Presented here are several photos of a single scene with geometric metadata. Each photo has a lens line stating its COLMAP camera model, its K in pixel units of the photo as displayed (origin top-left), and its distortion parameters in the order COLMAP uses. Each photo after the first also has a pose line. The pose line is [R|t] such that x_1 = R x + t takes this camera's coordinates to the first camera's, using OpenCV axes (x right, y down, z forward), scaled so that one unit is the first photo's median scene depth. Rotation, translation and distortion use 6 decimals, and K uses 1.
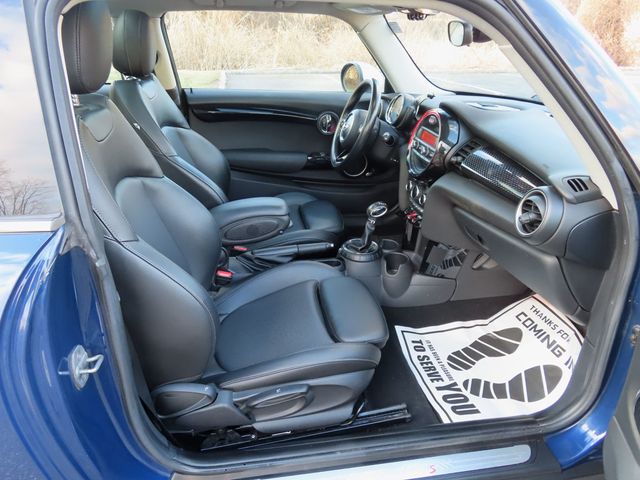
lens RADIAL K [[454.9, 0, 322.8], [0, 454.9, 245.4], [0, 0, 1]] dist [-0.015294, 0.011960]
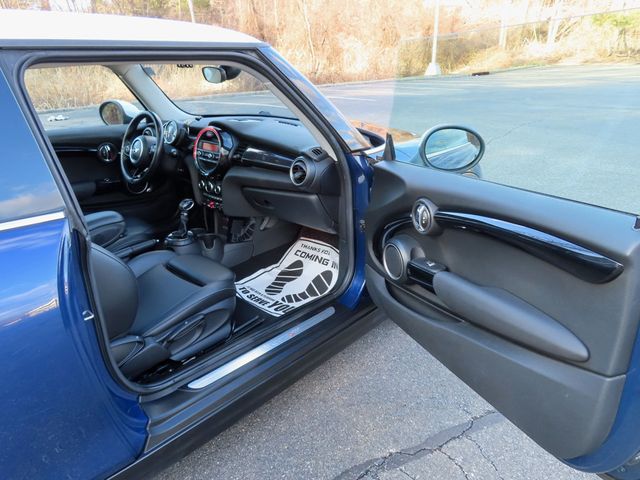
lens RADIAL K [[428.3, 0, 317.8], [0, 428.3, 239.1], [0, 0, 1]] dist [0.011488, 0.000393]
pose [[0.805544, -0.254261, 0.535211, -0.288662], [0.283626, 0.958512, 0.028474, 0.098460], [-0.520246, 0.128862, 0.844238, -0.275762]]
